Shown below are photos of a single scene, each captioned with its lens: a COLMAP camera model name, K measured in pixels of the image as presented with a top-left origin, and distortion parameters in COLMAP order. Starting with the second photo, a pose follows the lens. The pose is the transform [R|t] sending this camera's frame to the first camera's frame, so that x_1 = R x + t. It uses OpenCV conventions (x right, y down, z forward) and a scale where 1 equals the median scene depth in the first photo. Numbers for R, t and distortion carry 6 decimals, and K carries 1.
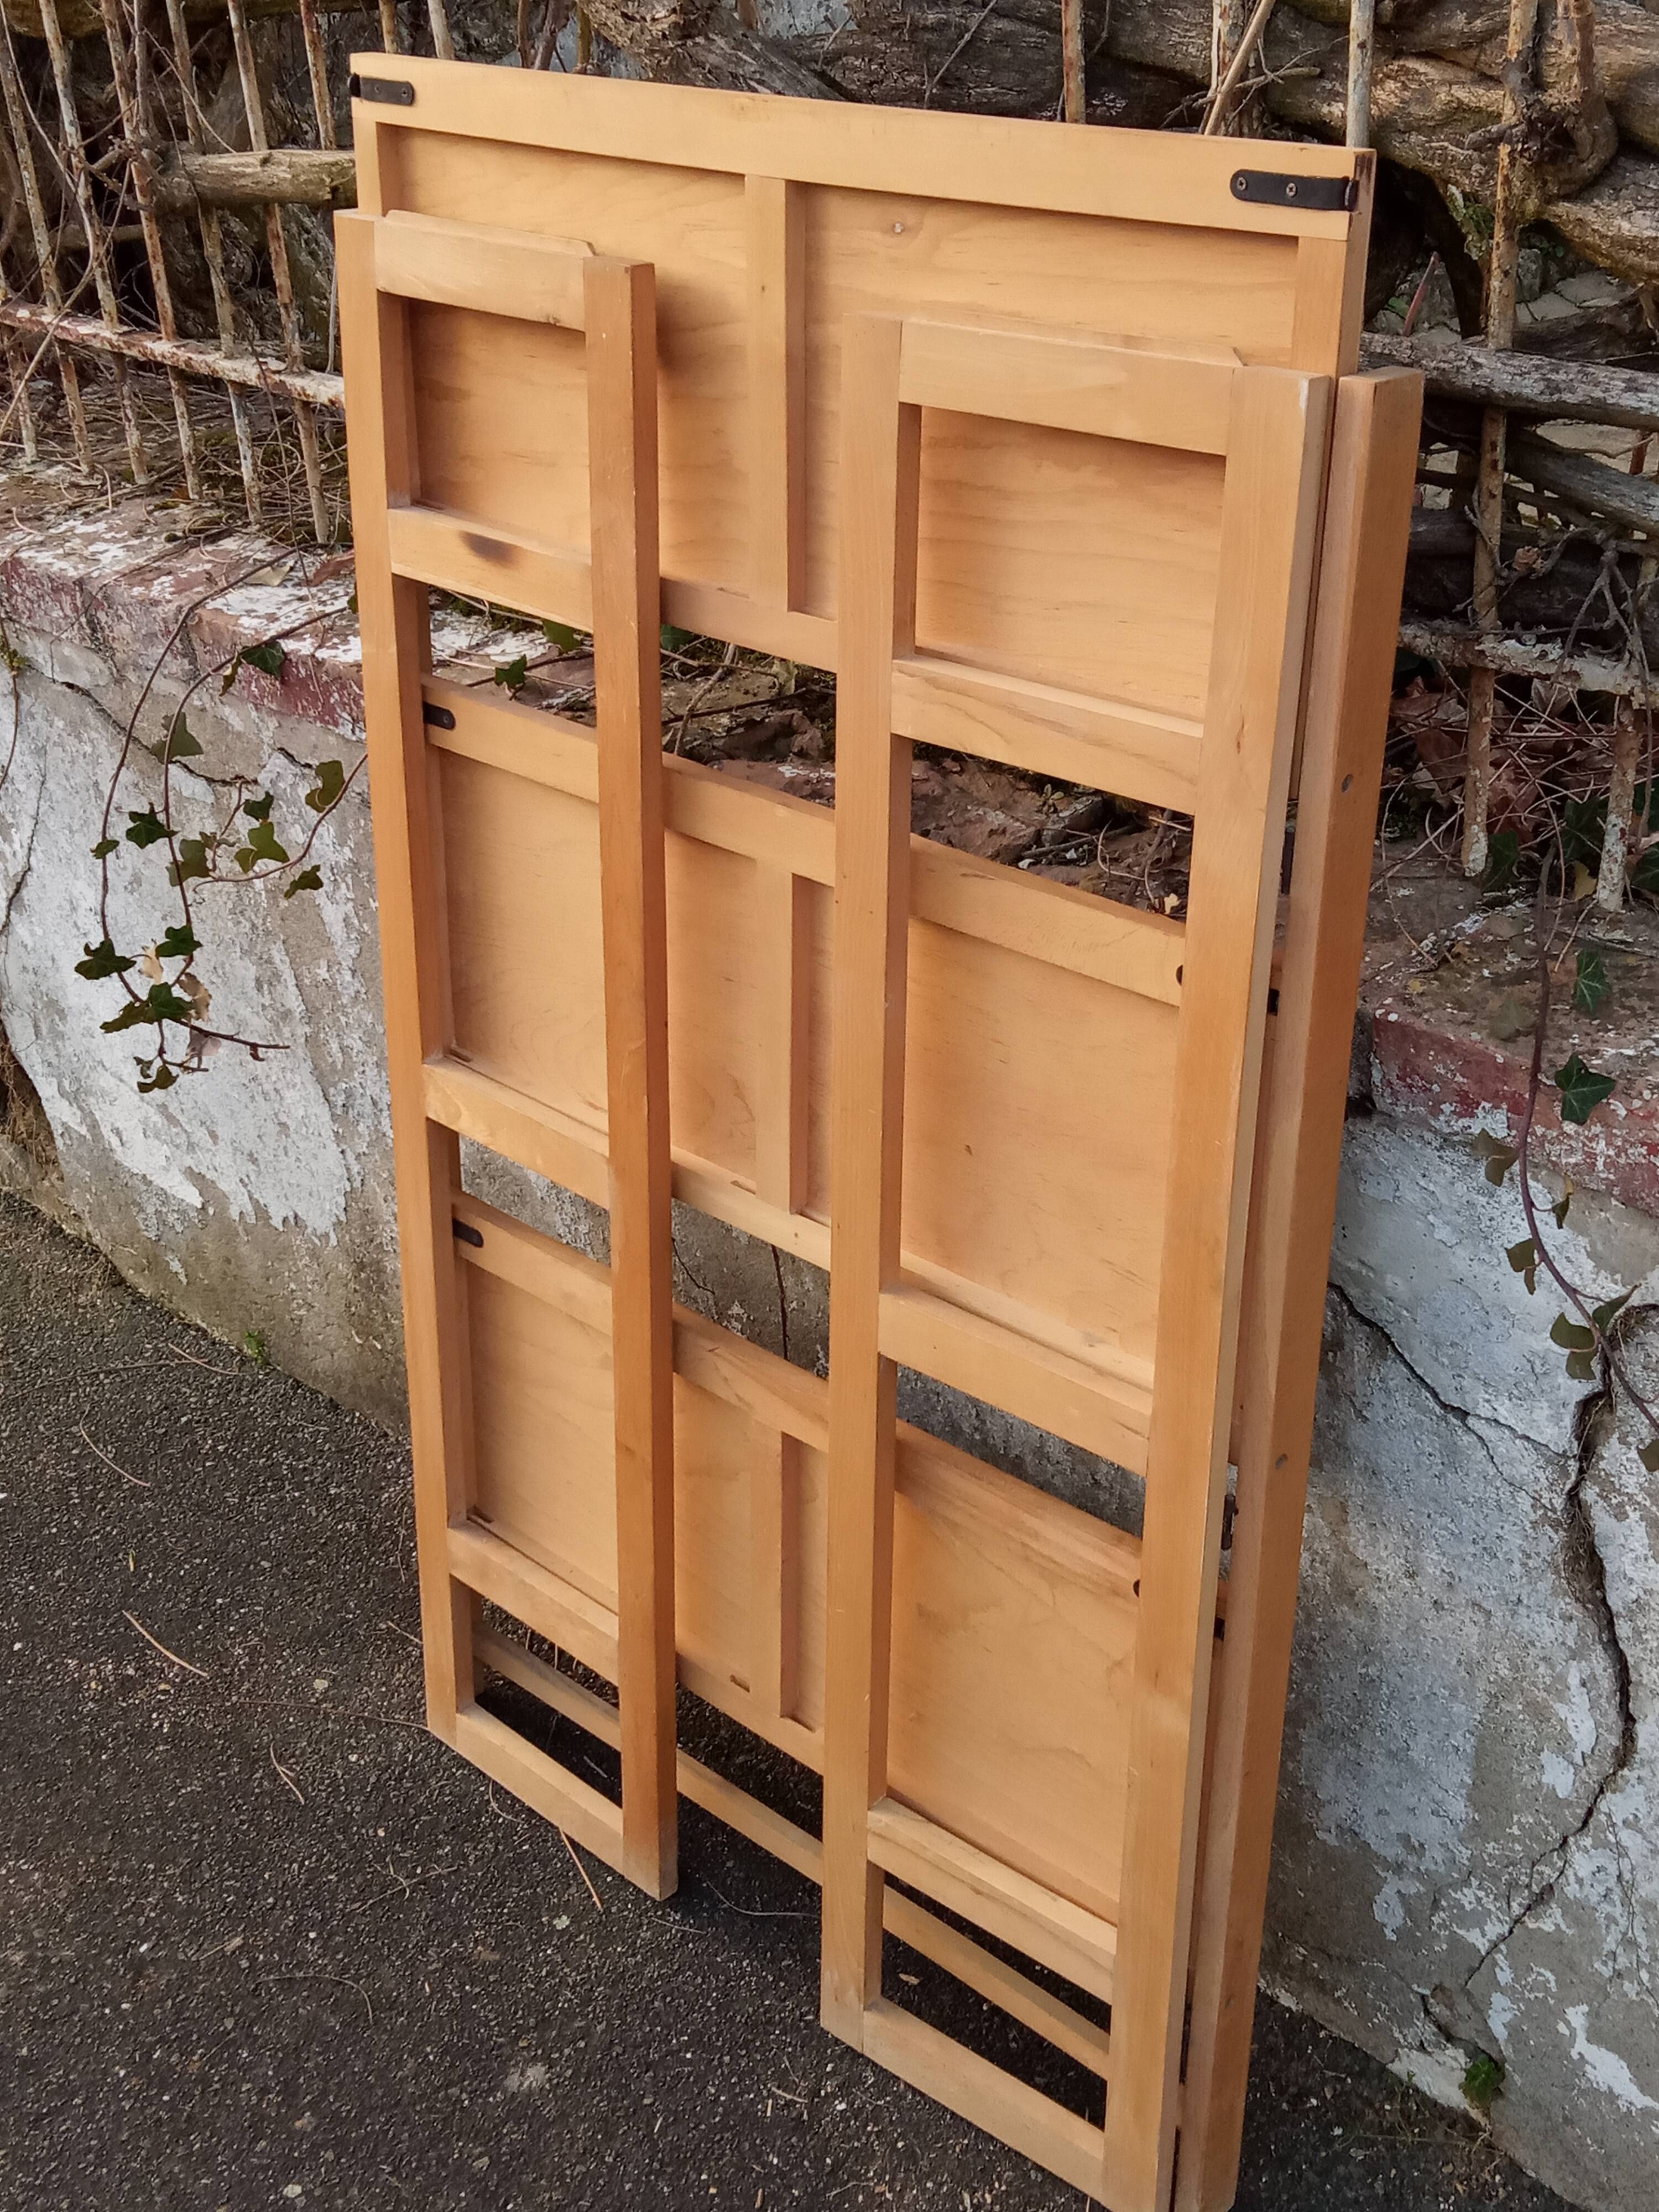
lens RADIAL K [[2609.4, 0, 828.5], [0, 2609.4, 1123.2], [0, 0, 1]] dist [0.043173, 0.000000]
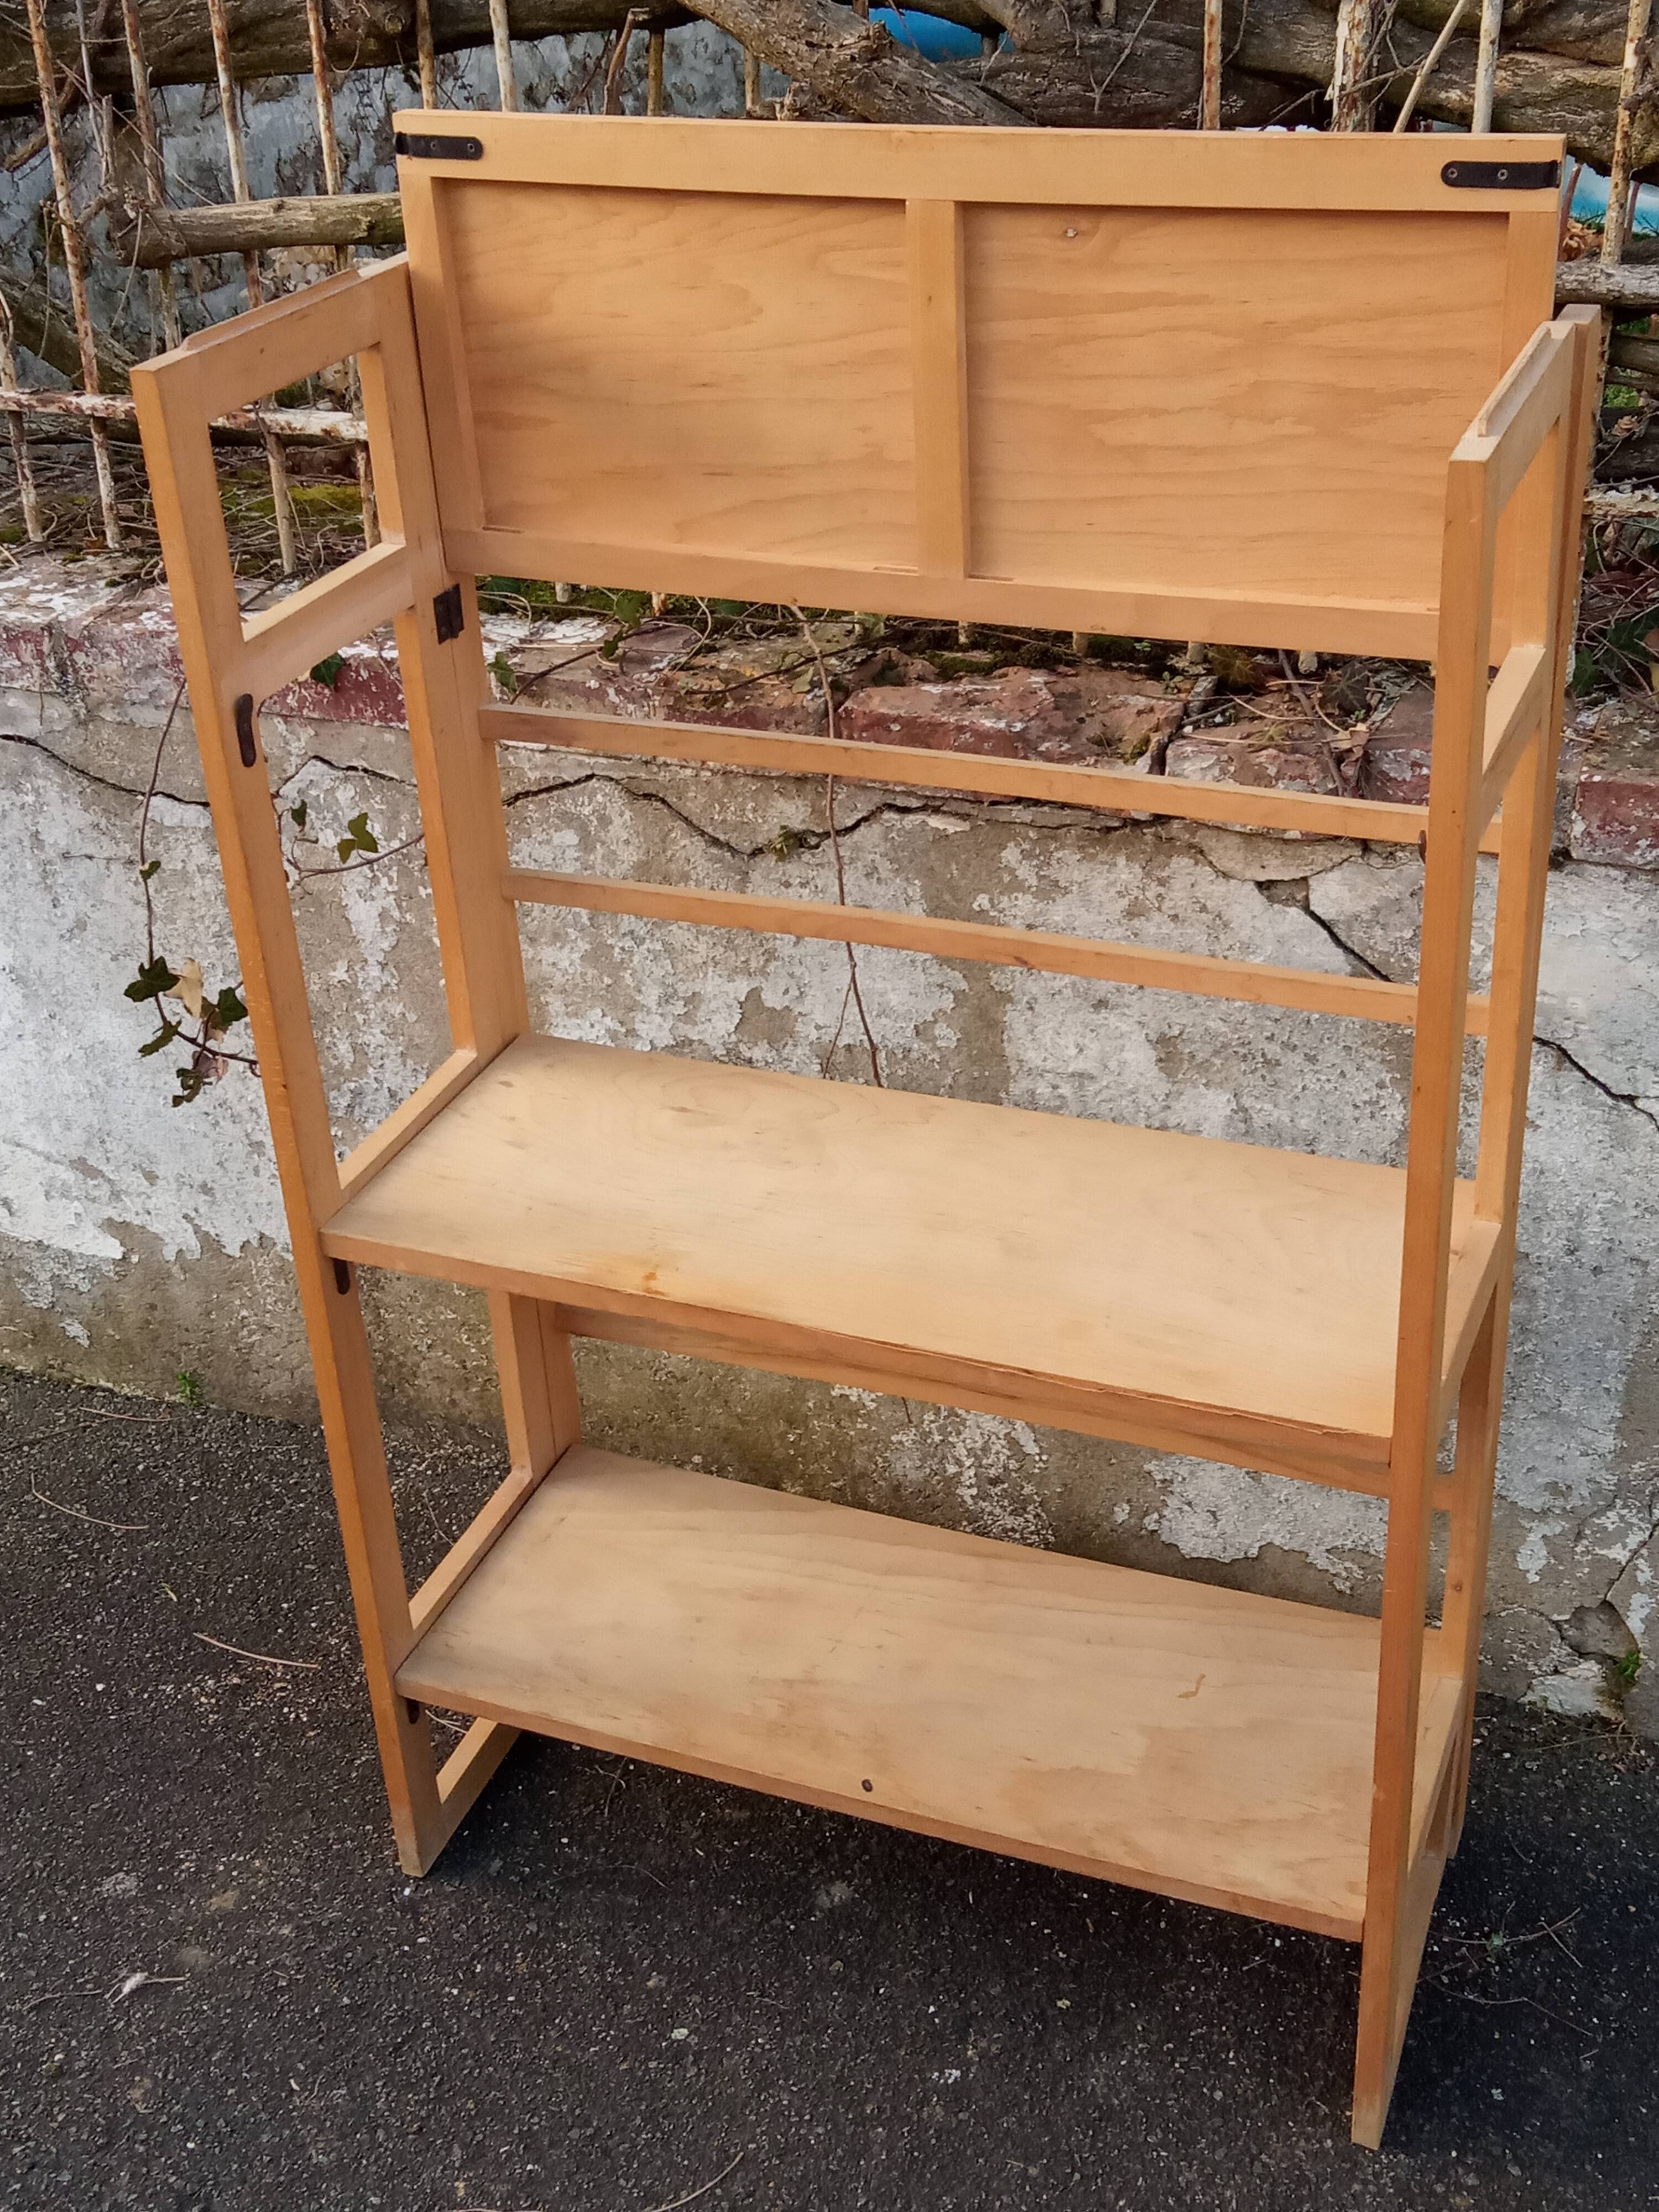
lens RADIAL K [[2609.4, 0, 834.7], [0, 2609.4, 1117.5], [0, 0, 1]] dist [0.043173, 0.000000]
pose [[0.930816, -0.139522, 0.337808, -0.452220], [0.160609, 0.986392, -0.035150, 0.083385], [-0.328307, 0.086974, 0.940558, -0.061969]]
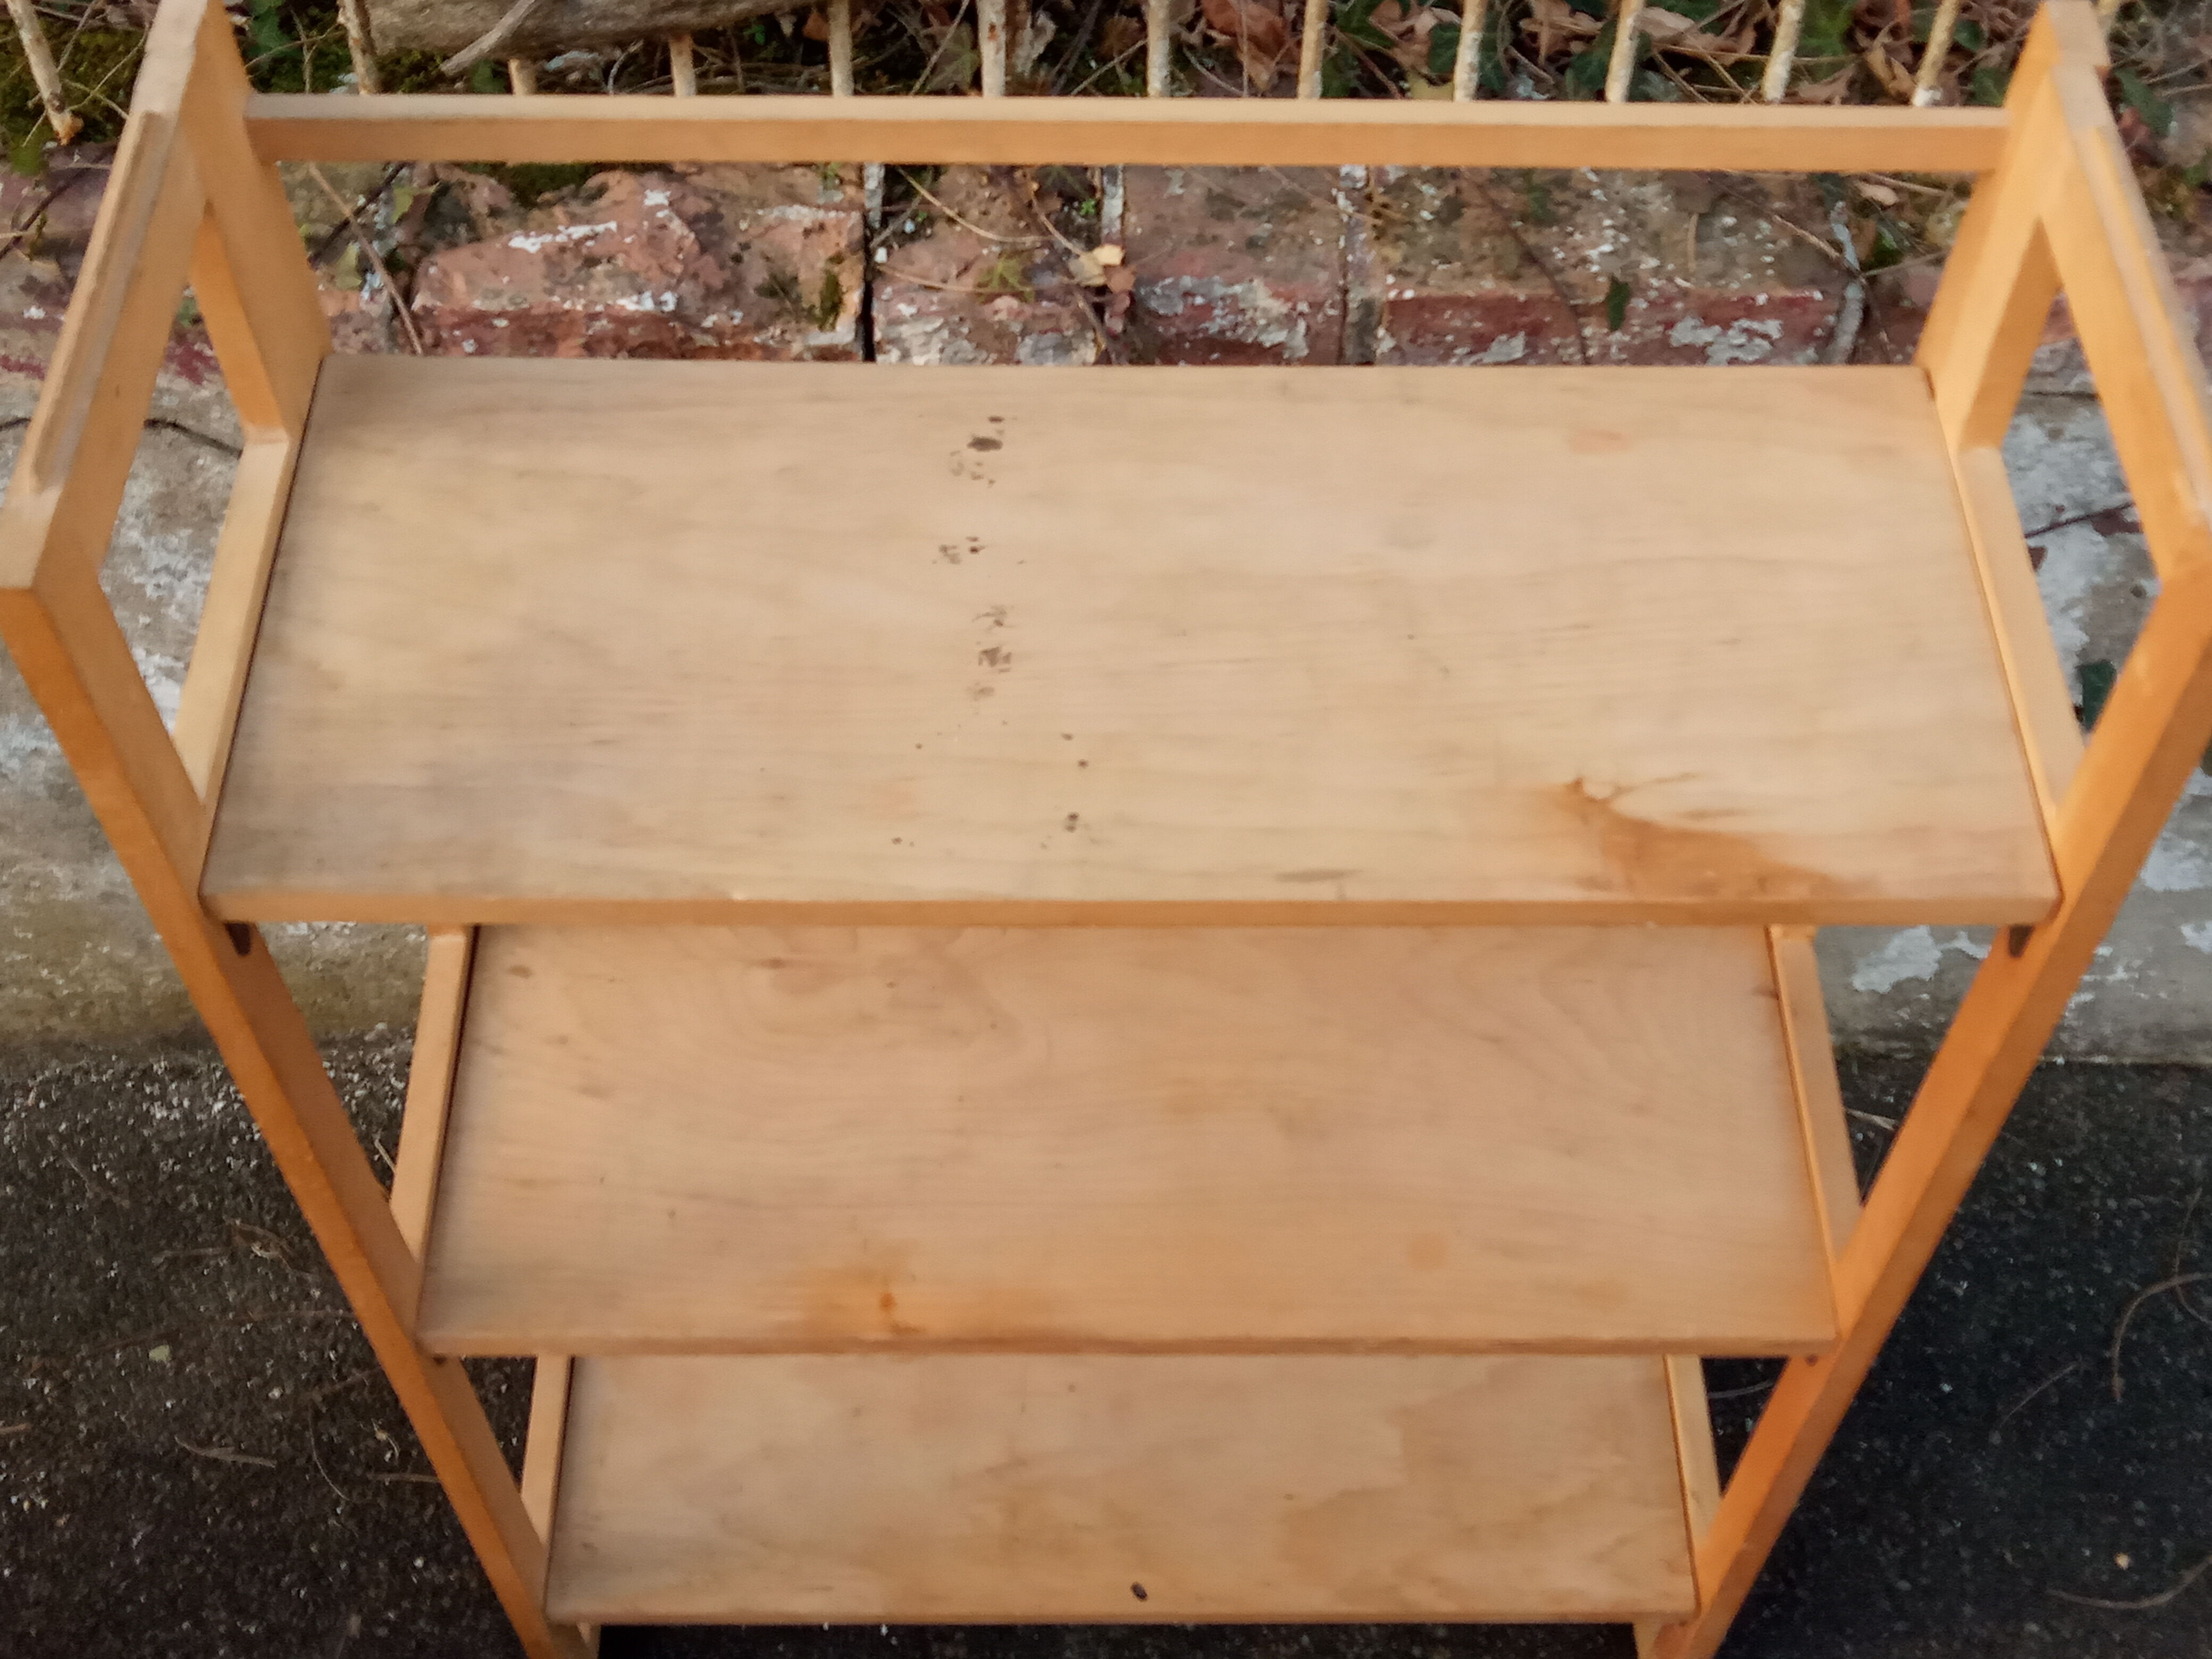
lens RADIAL K [[2601.5, 0, 1114.2], [0, 2601.5, 833.9], [0, 0, 1]] dist [0.034368, 0.000000]
pose [[0.699839, -0.513011, 0.497036, -0.390740], [0.312327, 0.845566, 0.432978, -0.269370], [-0.642399, -0.147777, 0.751987, 0.180758]]
